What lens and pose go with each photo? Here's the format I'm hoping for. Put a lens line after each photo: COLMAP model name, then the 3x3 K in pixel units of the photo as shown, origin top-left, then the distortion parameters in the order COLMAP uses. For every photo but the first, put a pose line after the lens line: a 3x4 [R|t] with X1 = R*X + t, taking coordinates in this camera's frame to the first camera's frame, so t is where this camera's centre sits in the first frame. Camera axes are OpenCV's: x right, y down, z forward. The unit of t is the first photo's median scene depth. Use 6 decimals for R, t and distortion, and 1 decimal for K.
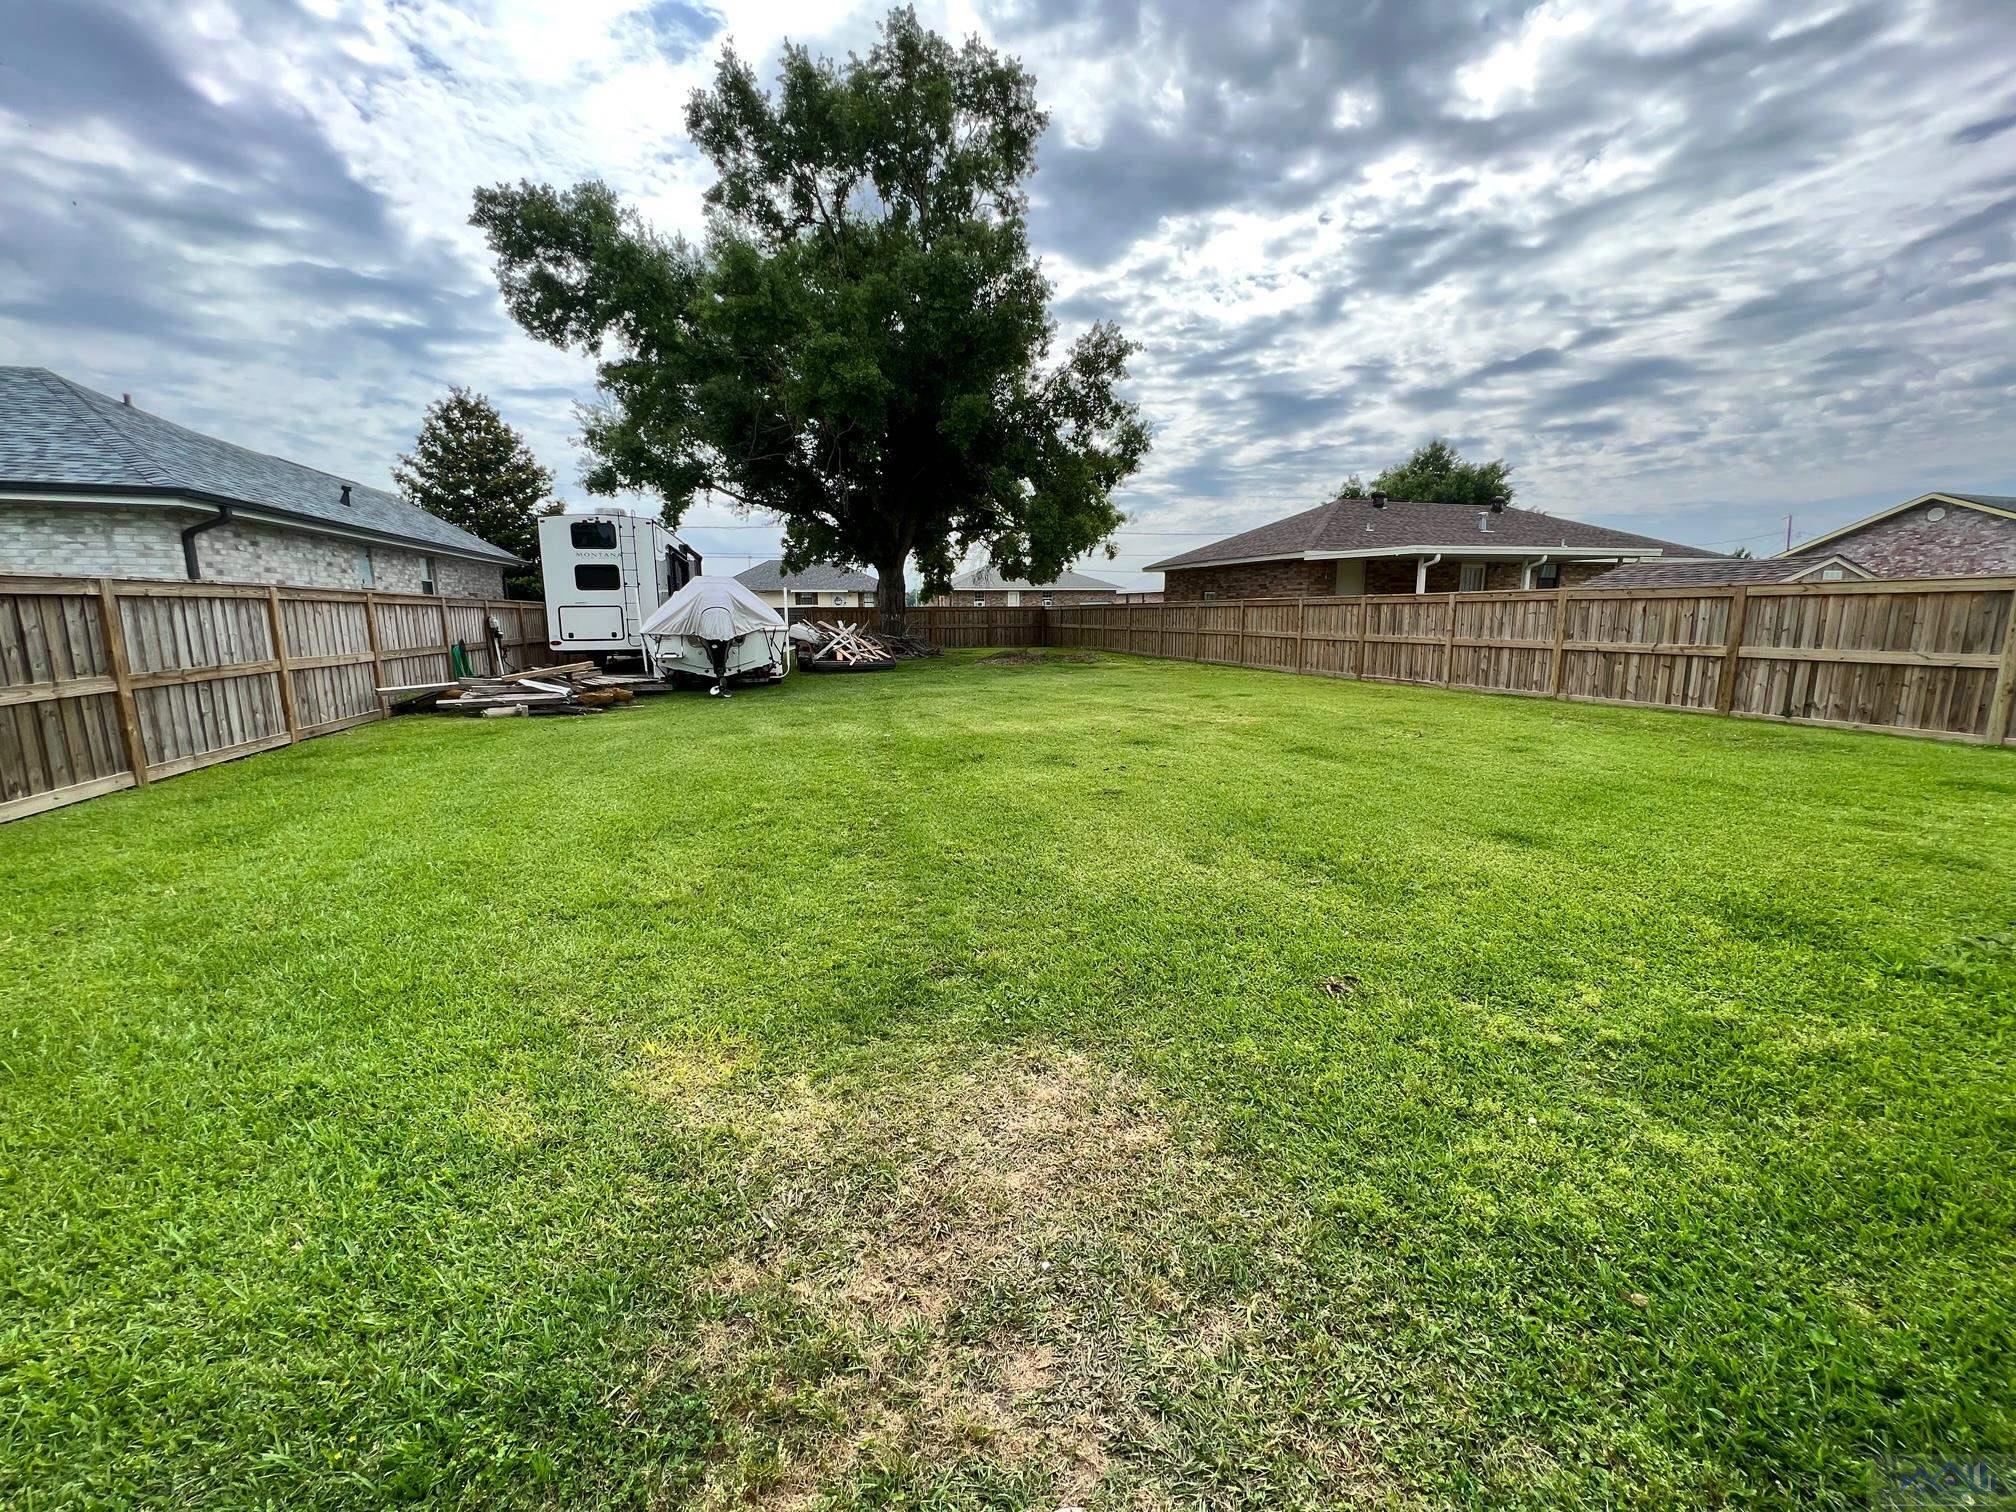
lens RADIAL K [[814.2, 0, 994.7], [0, 814.2, 738.7], [0, 0, 1]] dist [0.001380, 0.000598]
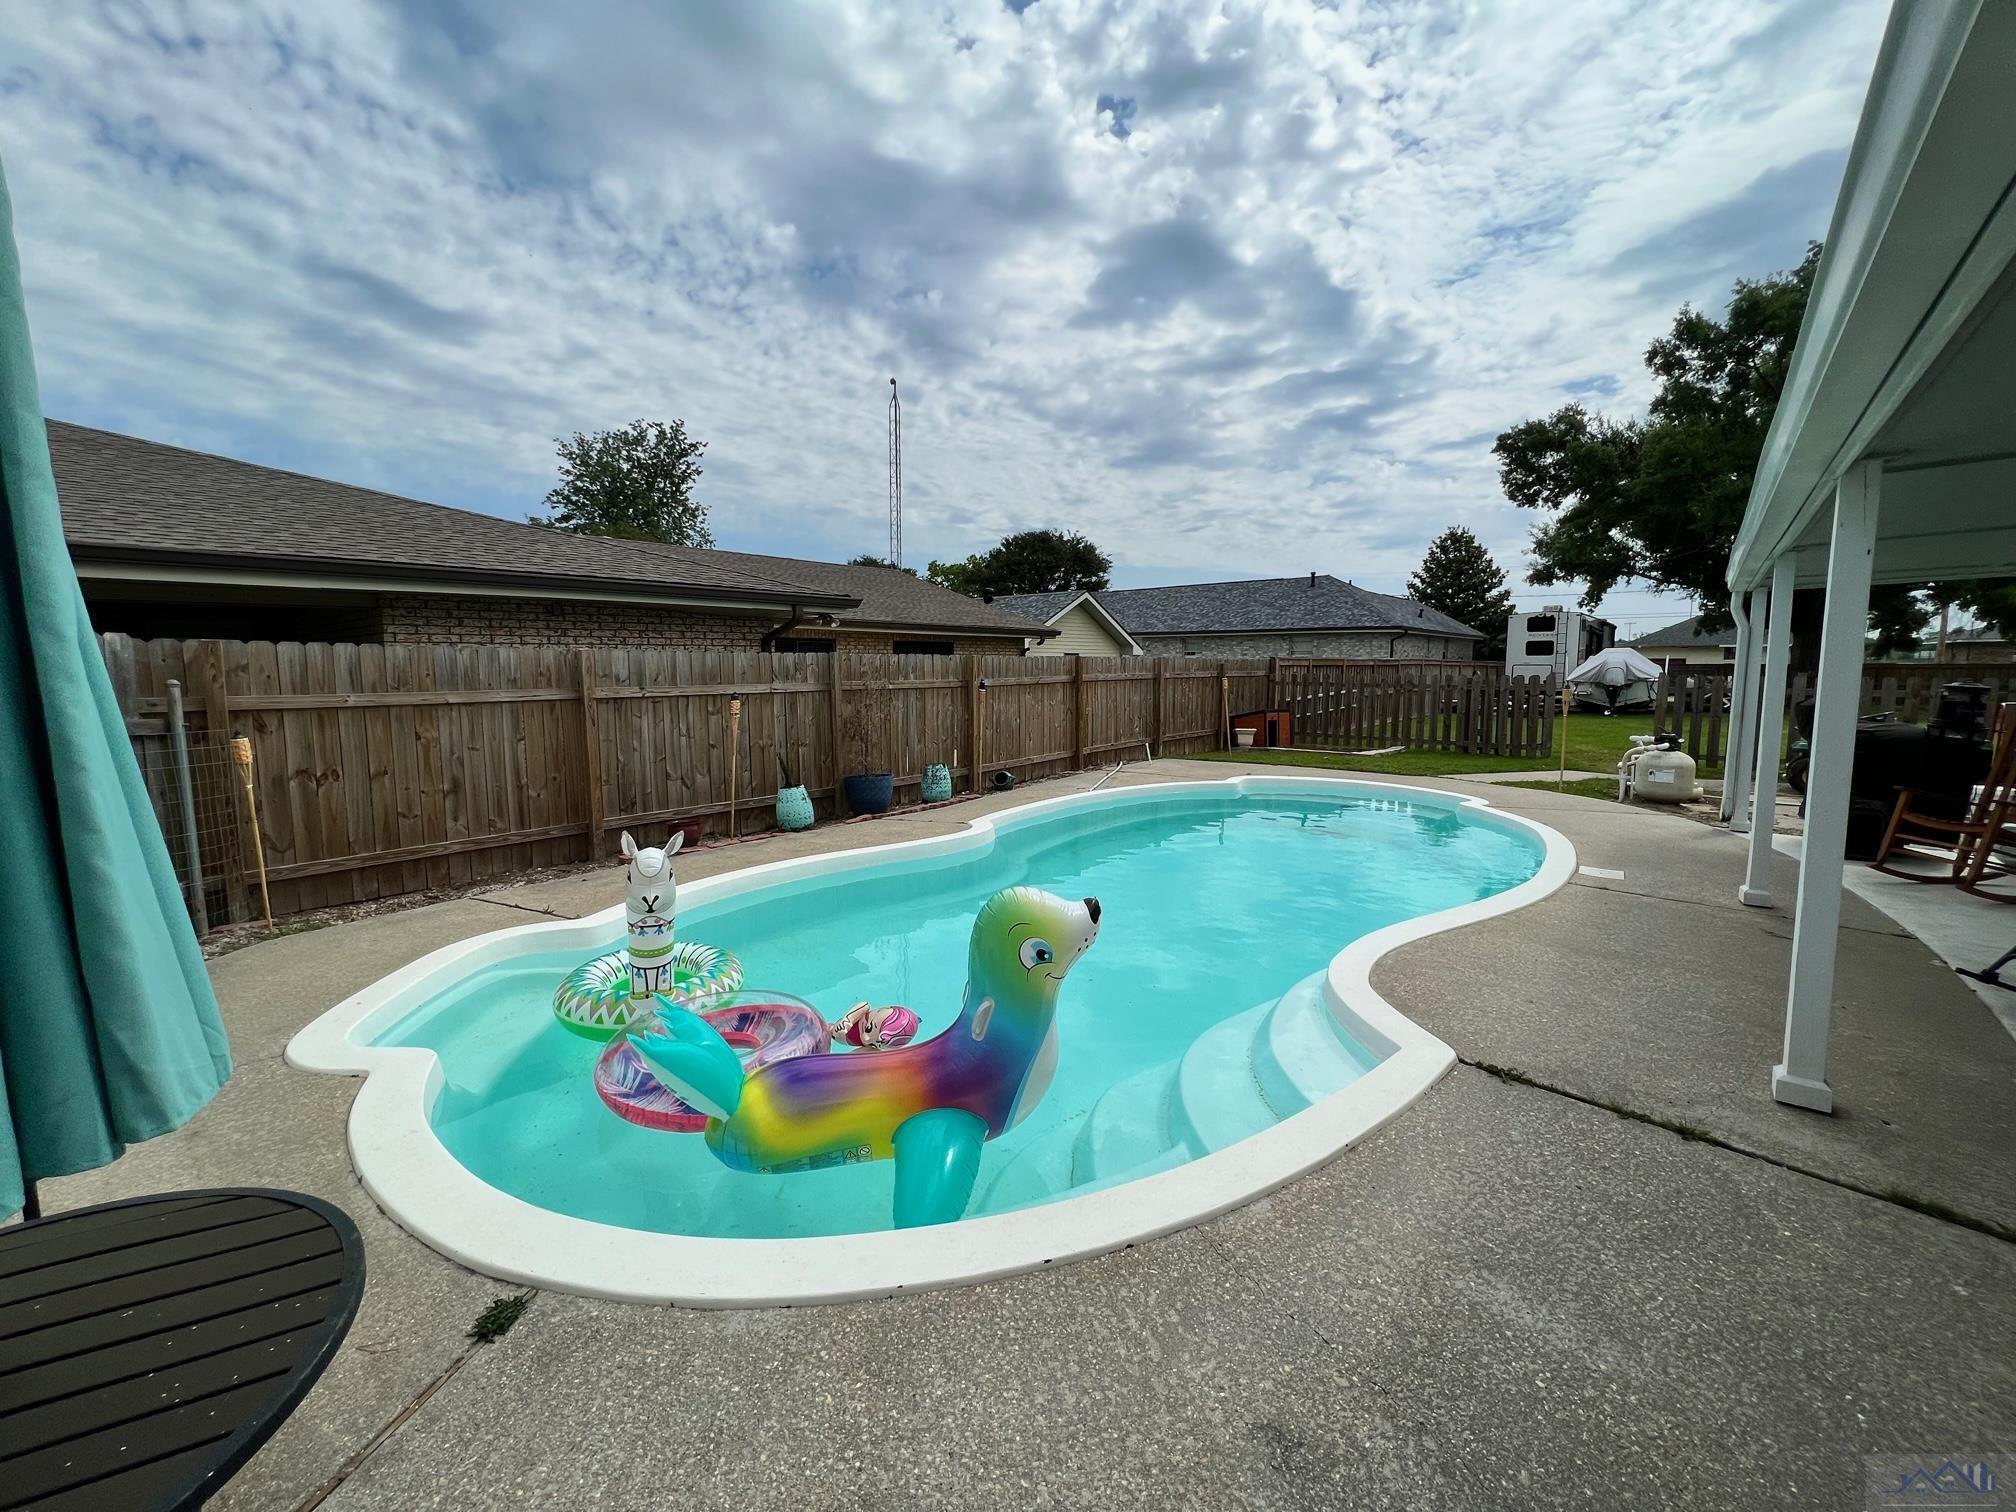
lens RADIAL K [[806.1, 0, 1004.8], [0, 806.1, 757.0], [0, 0, 1]] dist [-0.002585, 0.001523]
pose [[0.550124, 0.104113, -0.828567, 0.281304], [-0.131634, 0.990605, 0.037076, 0.099714], [0.824643, 0.088671, 0.558660, -0.747188]]
